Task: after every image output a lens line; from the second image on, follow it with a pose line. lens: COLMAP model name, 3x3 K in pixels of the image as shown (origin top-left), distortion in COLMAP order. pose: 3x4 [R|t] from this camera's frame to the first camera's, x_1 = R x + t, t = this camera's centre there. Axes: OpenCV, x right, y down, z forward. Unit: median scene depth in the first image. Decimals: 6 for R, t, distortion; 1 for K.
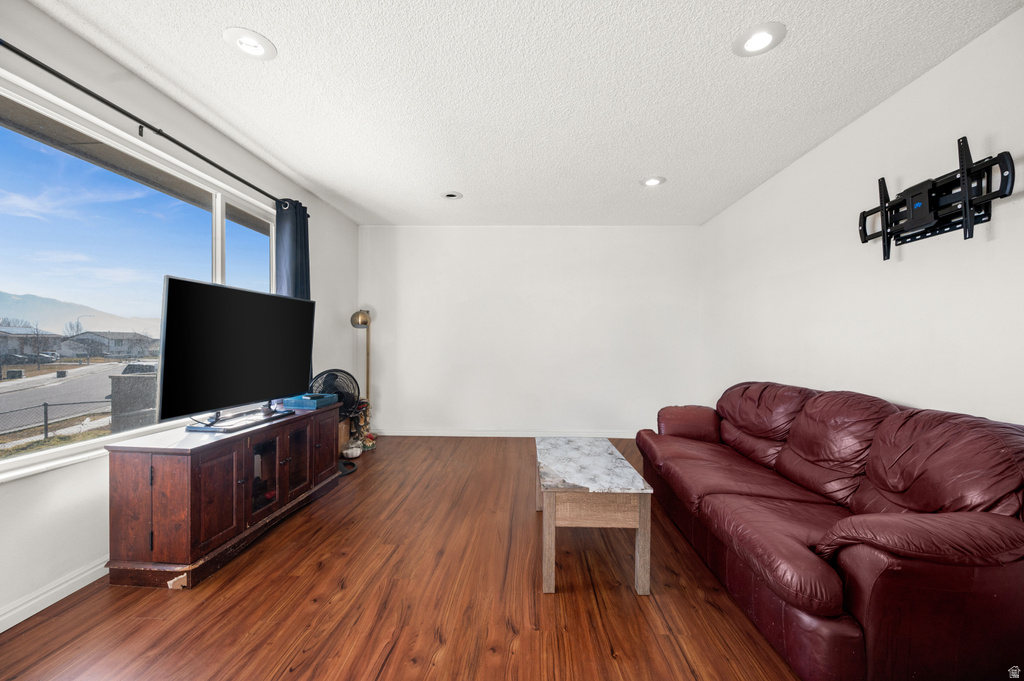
lens RADIAL K [[407.5, 0, 516.5], [0, 407.5, 340.9], [0, 0, 1]] dist [-0.001397, -0.000255]
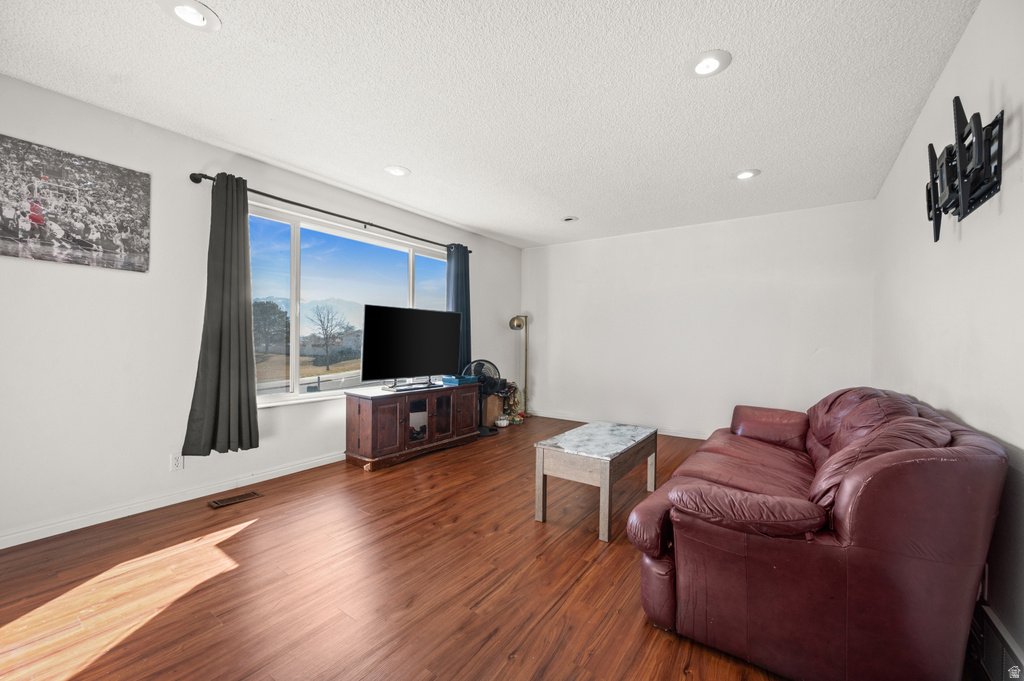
lens RADIAL K [[407.5, 0, 516.5], [0, 407.5, 340.9], [0, 0, 1]] dist [-0.001397, -0.000255]
pose [[0.838117, 0.004044, -0.545476, 0.664945], [-0.004580, 0.999989, 0.000376, 0.006049], [0.545471, 0.002184, 0.838127, -0.174454]]
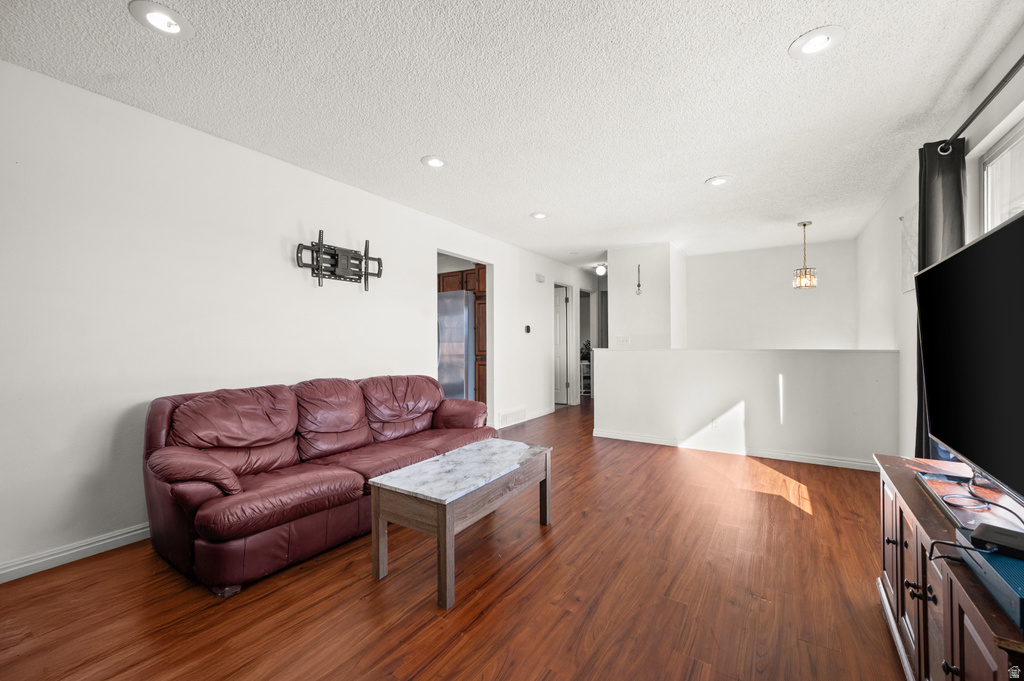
lens RADIAL K [[407.5, 0, 516.5], [0, 407.5, 340.9], [0, 0, 1]] dist [-0.001397, -0.000255]
pose [[-0.858502, -0.003780, 0.512795, -0.477030], [-0.003679, 0.999992, 0.001212, -0.006863], [-0.512796, -0.000846, -0.858510, 1.961786]]
